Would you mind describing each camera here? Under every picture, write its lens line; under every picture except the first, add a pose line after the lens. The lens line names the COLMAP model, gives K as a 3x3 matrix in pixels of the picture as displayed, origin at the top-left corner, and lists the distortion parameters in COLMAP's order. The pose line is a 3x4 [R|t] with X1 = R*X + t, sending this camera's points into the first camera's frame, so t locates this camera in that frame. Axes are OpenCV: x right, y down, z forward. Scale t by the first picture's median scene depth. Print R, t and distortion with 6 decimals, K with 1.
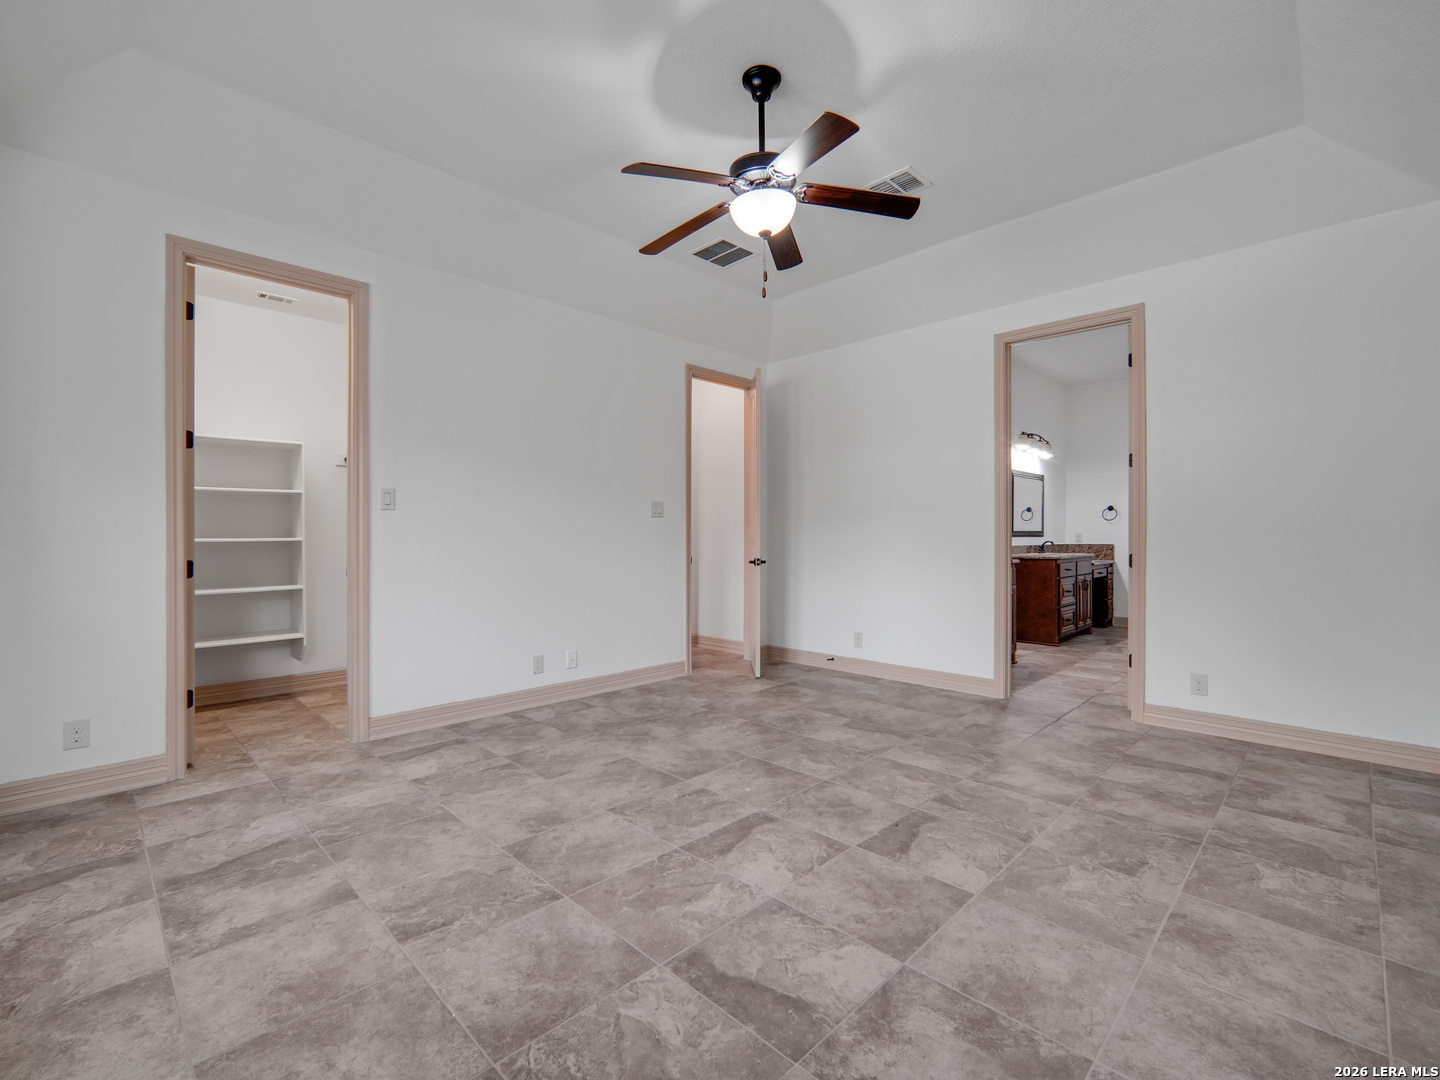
lens RADIAL K [[637.8, 0, 726.6], [0, 637.8, 539.0], [0, 0, 1]] dist [0.008814, 0.000703]
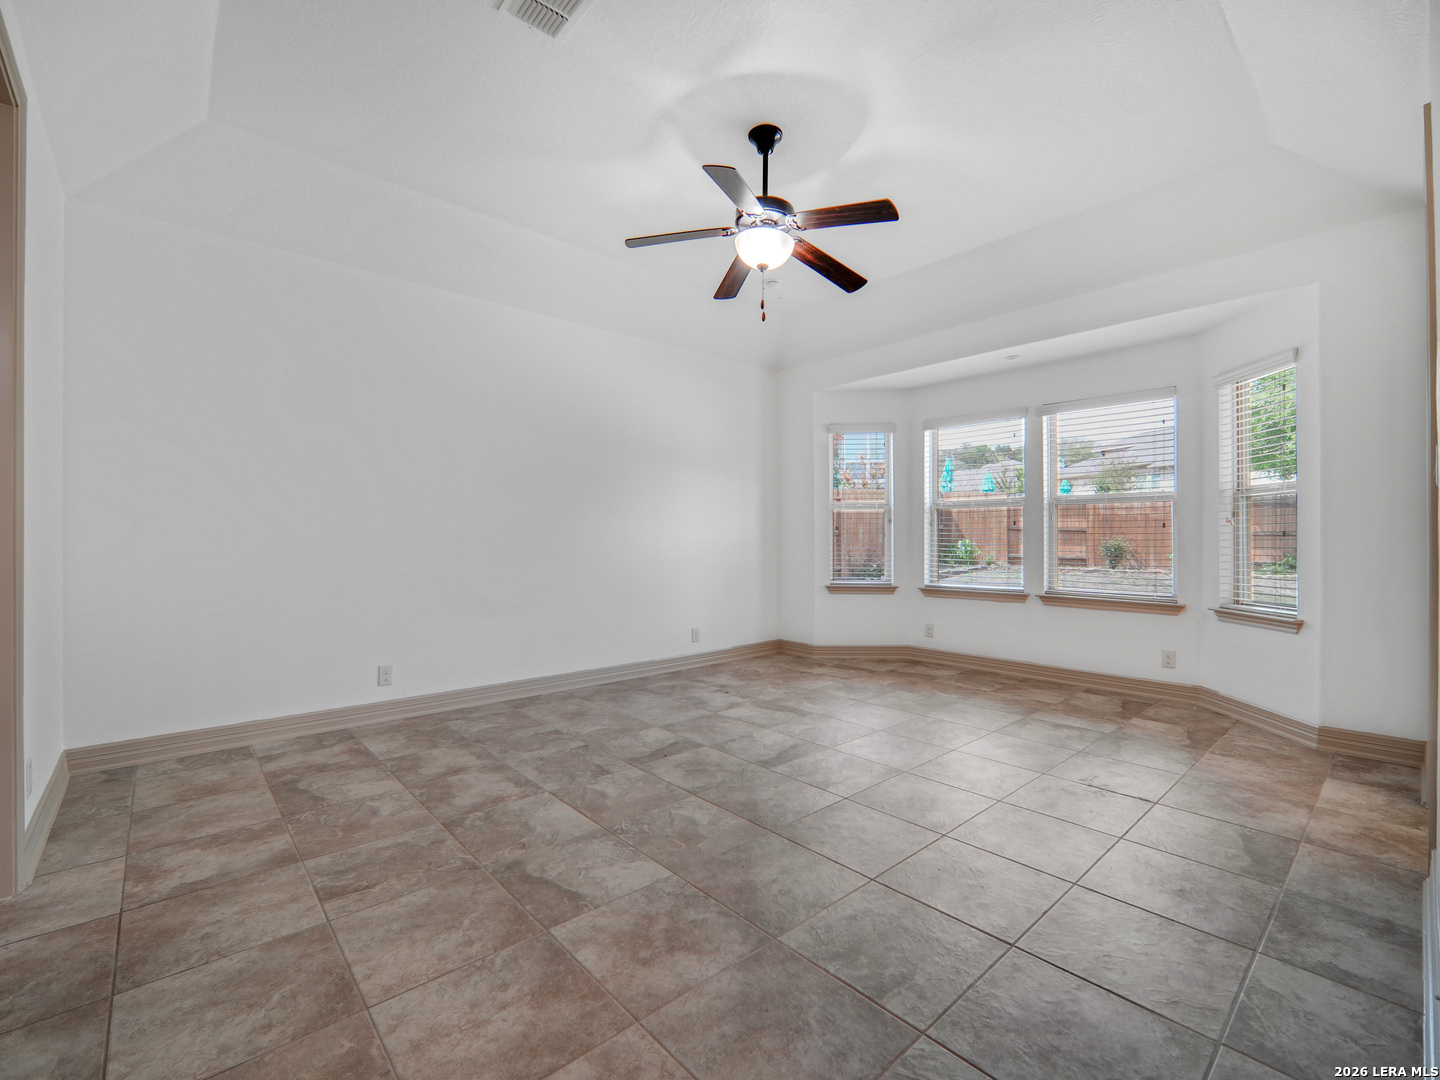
lens RADIAL K [[651.3, 0, 720.0], [0, 651.3, 540.0], [0, 0, 1]] dist [-0.000341, 0.000350]
pose [[-0.997758, 0.000151, 0.066922, 0.060749], [0.000888, 0.999939, 0.010972, -0.005355], [-0.066917, 0.011007, -0.997698, 2.170129]]
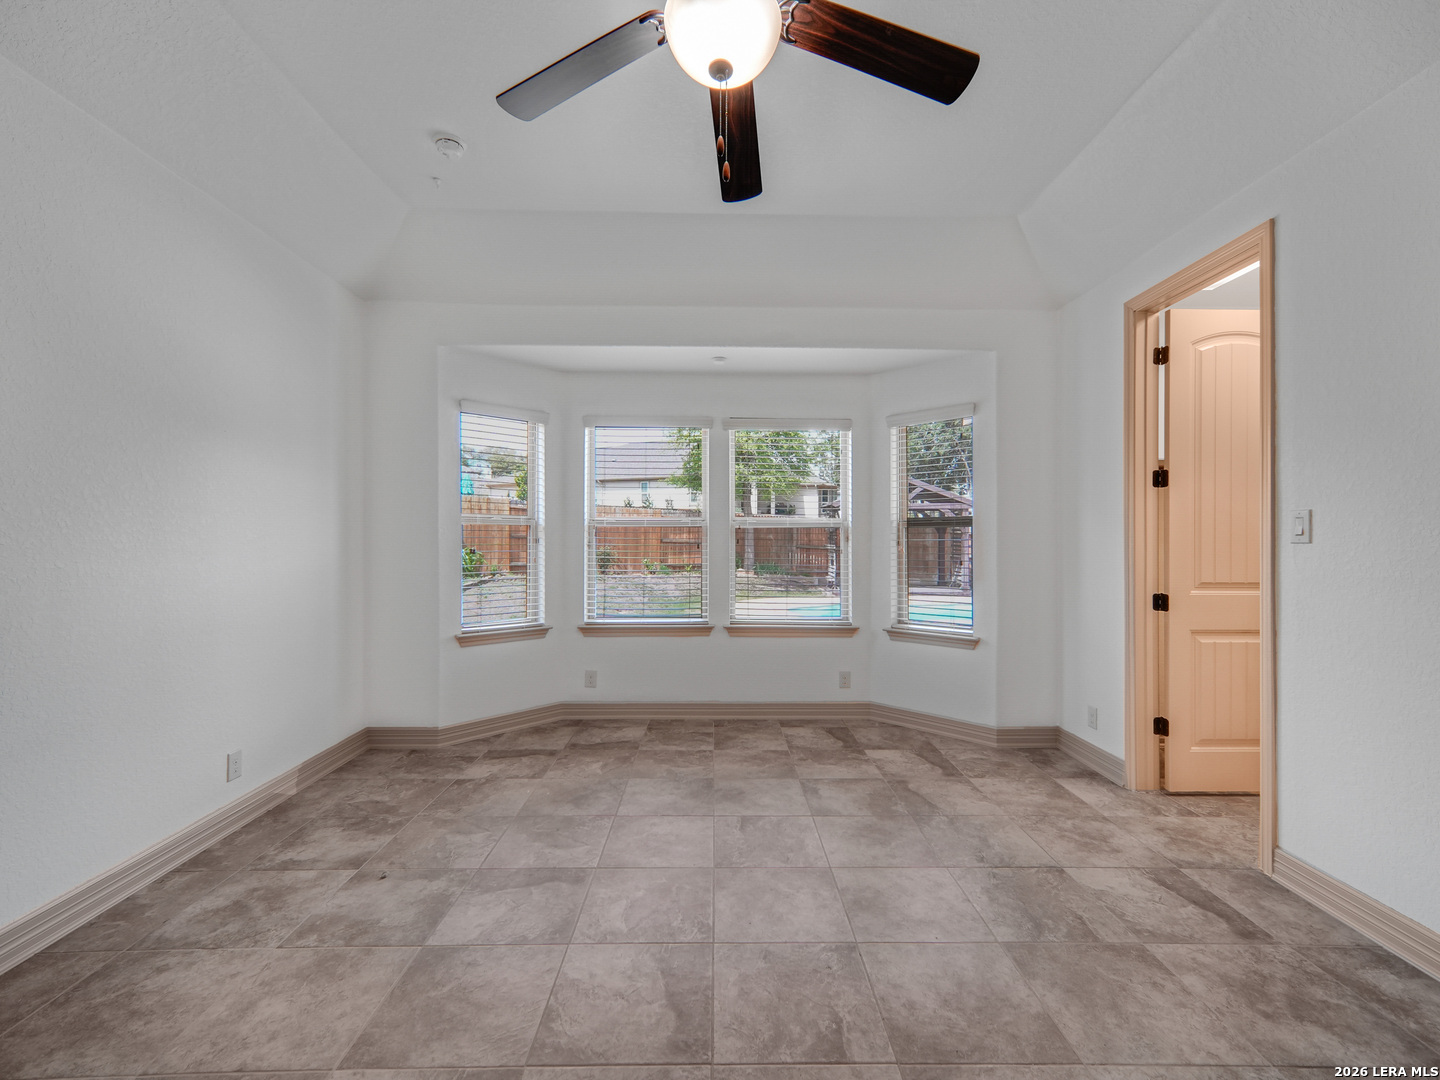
lens RADIAL K [[637.8, 0, 726.6], [0, 637.8, 539.0], [0, 0, 1]] dist [0.008814, 0.000703]
pose [[-0.699166, -0.001634, -0.714958, 0.464682], [-0.009176, 0.999936, 0.006688, -0.065080], [0.714901, 0.011236, -0.699135, 1.411741]]
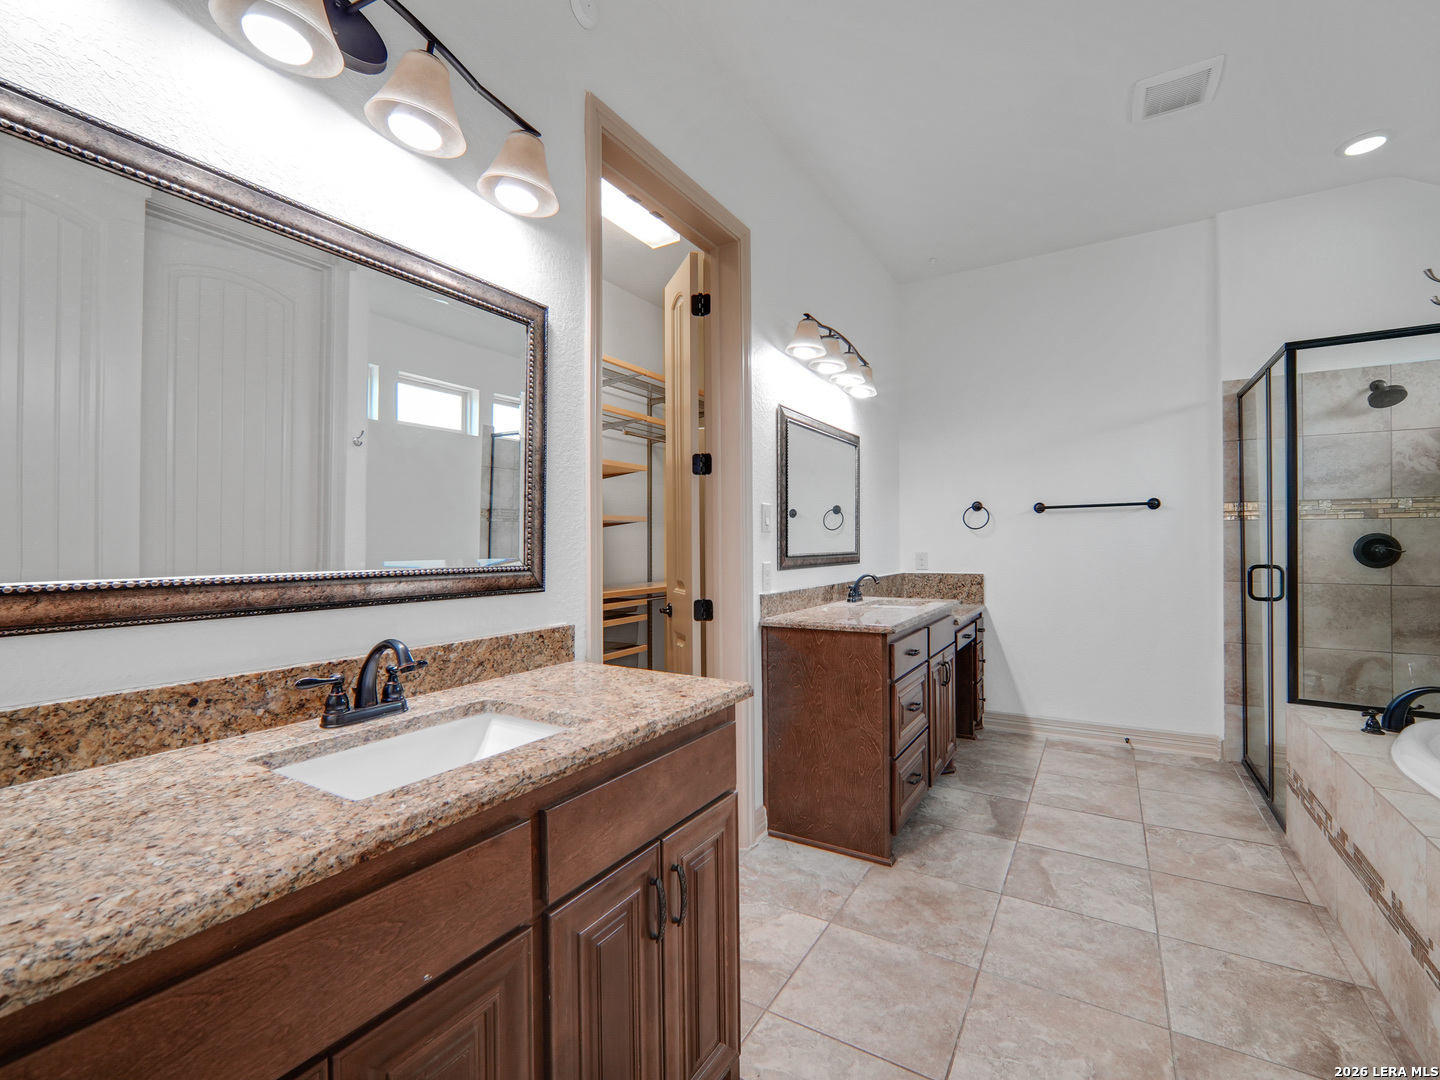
lens RADIAL K [[637.8, 0, 726.6], [0, 637.8, 539.0], [0, 0, 1]] dist [0.008814, 0.000703]
pose [[0.973330, -0.004701, 0.229363, 0.037506], [0.008503, 0.999842, -0.015590, -0.001992], [-0.229253, 0.017124, 0.973216, 0.072302]]
